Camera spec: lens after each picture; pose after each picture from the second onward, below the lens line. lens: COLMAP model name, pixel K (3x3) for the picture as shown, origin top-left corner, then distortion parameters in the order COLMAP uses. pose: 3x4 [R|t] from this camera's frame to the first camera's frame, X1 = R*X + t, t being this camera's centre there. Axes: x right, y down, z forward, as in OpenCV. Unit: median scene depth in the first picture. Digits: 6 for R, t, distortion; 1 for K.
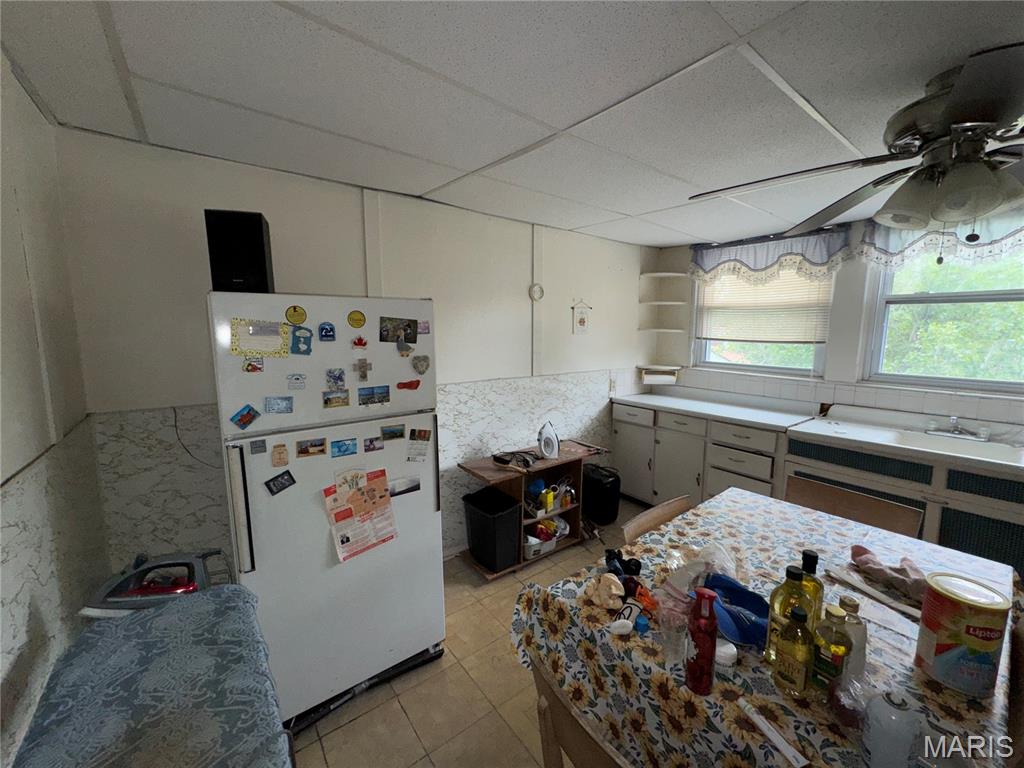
lens RADIAL K [[409.1, 0, 513.3], [0, 409.1, 384.3], [0, 0, 1]] dist [0.000745, -0.000222]
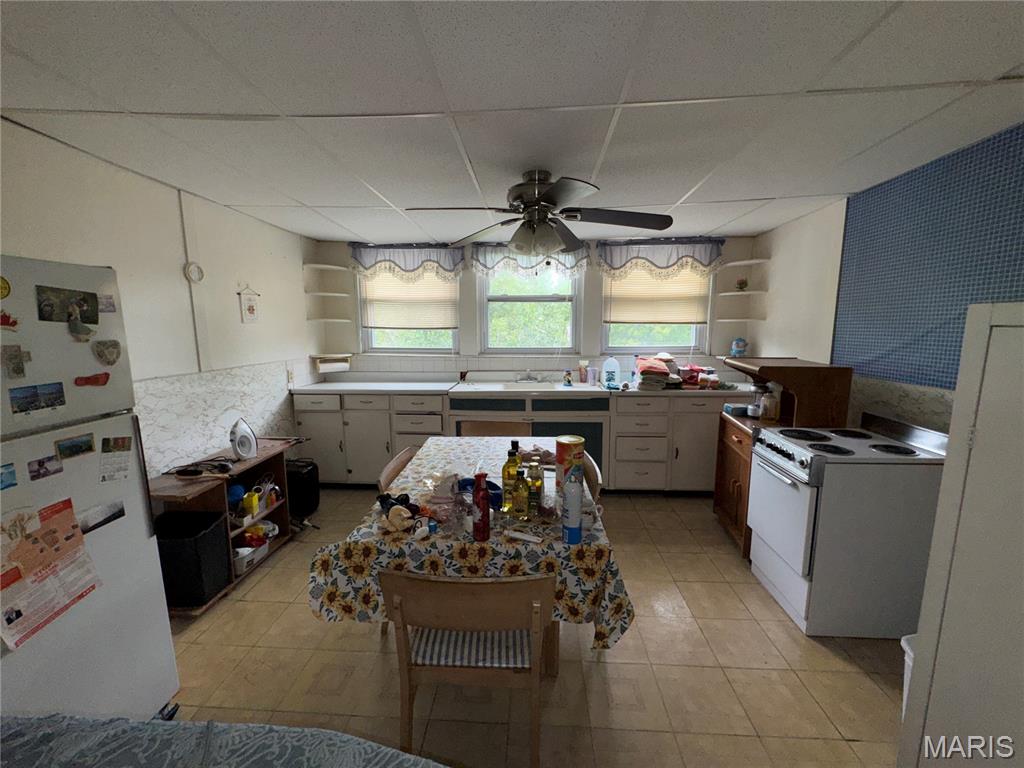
lens RADIAL K [[409.1, 0, 510.2], [0, 409.1, 383.4], [0, 0, 1]] dist [0.000745, -0.000222]
pose [[0.652202, -0.112197, 0.749696, -0.263563], [0.108822, 0.992600, 0.053878, 0.041853], [-0.750193, 0.046444, 0.659585, -0.056114]]
